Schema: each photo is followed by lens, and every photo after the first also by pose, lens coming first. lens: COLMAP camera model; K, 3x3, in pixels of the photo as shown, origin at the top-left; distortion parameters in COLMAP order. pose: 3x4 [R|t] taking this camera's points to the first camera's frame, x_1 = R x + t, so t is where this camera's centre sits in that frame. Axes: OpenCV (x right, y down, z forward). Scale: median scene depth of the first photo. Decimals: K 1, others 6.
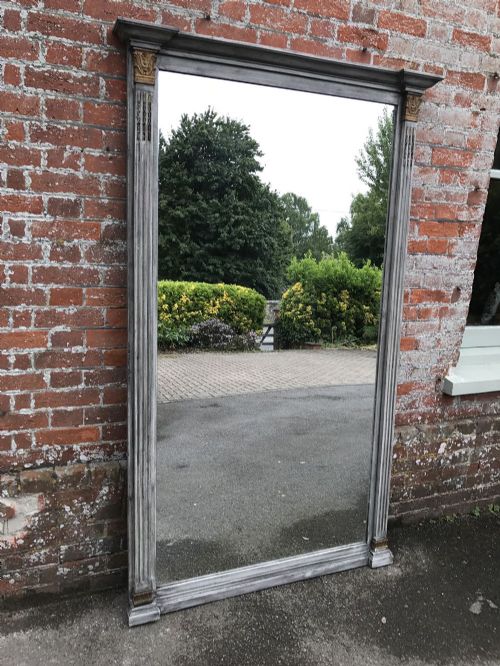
lens RADIAL K [[558.9, 0, 216.5], [0, 558.9, 313.2], [0, 0, 1]] dist [0.003893, 0.001476]
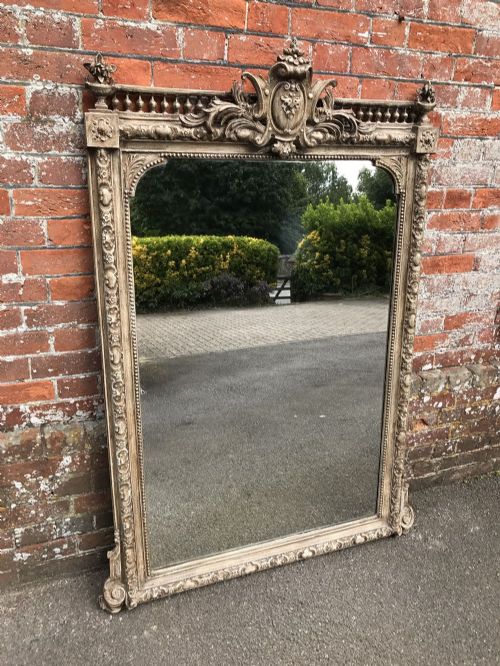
lens RADIAL K [[531.4, 0, 219.4], [0, 531.4, 325.2], [0, 0, 1]] dist [0.000956, 0.004727]
pose [[0.999218, -0.013915, -0.037018, 0.040851], [0.019592, 0.987286, 0.157744, 0.020928], [0.034353, -0.158346, 0.986786, 0.315018]]
